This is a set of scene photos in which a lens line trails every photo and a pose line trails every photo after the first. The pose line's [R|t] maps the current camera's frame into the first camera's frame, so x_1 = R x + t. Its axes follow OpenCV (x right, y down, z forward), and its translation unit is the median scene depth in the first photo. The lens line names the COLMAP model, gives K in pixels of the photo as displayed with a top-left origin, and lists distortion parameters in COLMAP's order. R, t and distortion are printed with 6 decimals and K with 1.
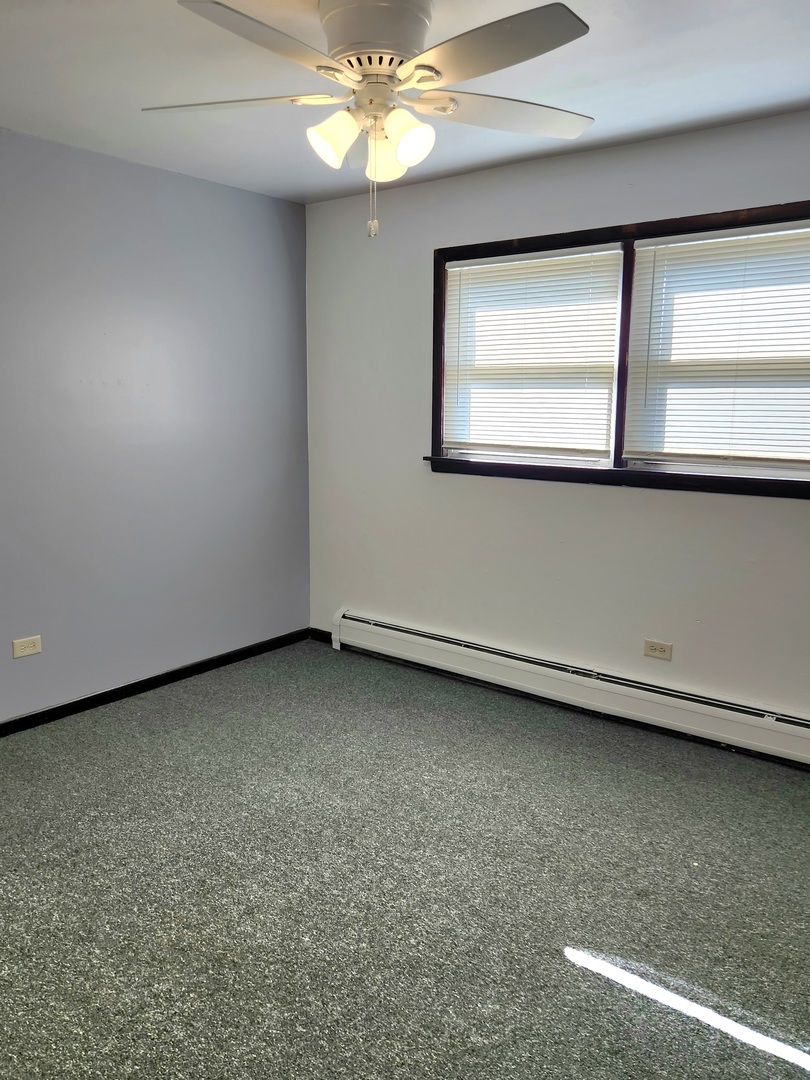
lens RADIAL K [[829.9, 0, 405.0], [0, 829.9, 540.0], [0, 0, 1]] dist [0.078280, -0.041739]
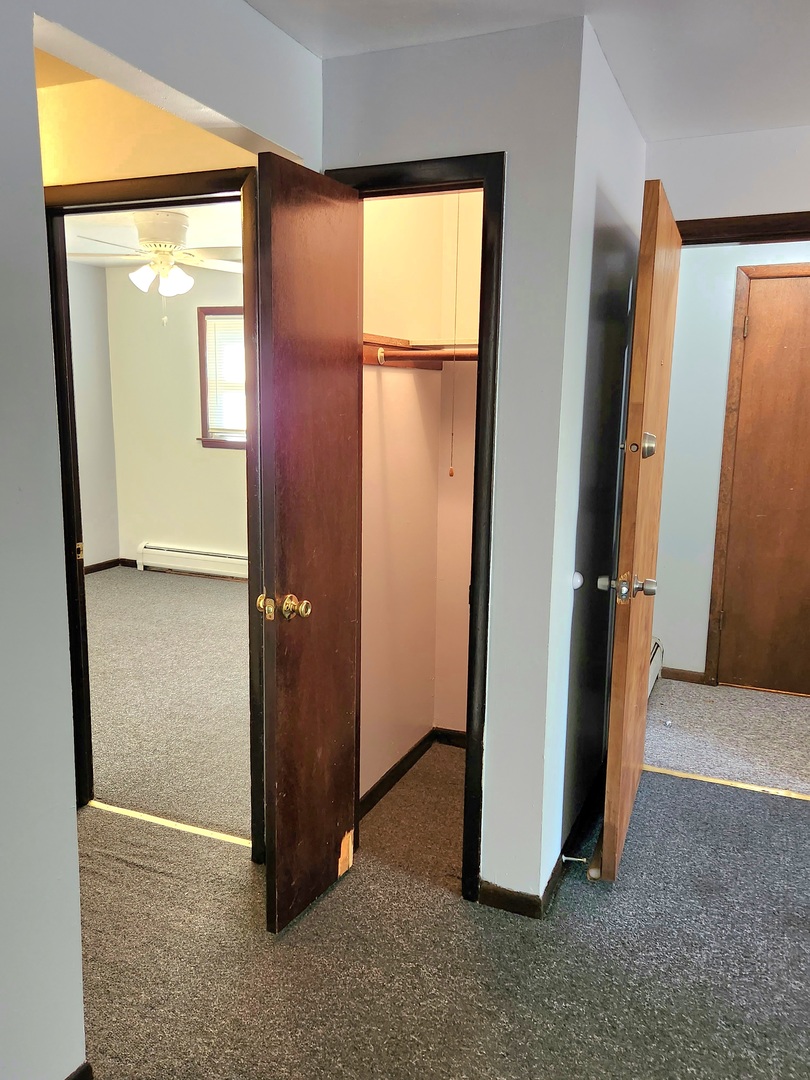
lens RADIAL K [[829.9, 0, 405.0], [0, 829.9, 540.0], [0, 0, 1]] dist [0.078280, -0.041739]
pose [[0.965645, -0.037972, 0.257075, -0.010677], [0.036595, 0.999279, 0.010140, 0.096009], [-0.257275, -0.000384, 0.966338, -0.662967]]
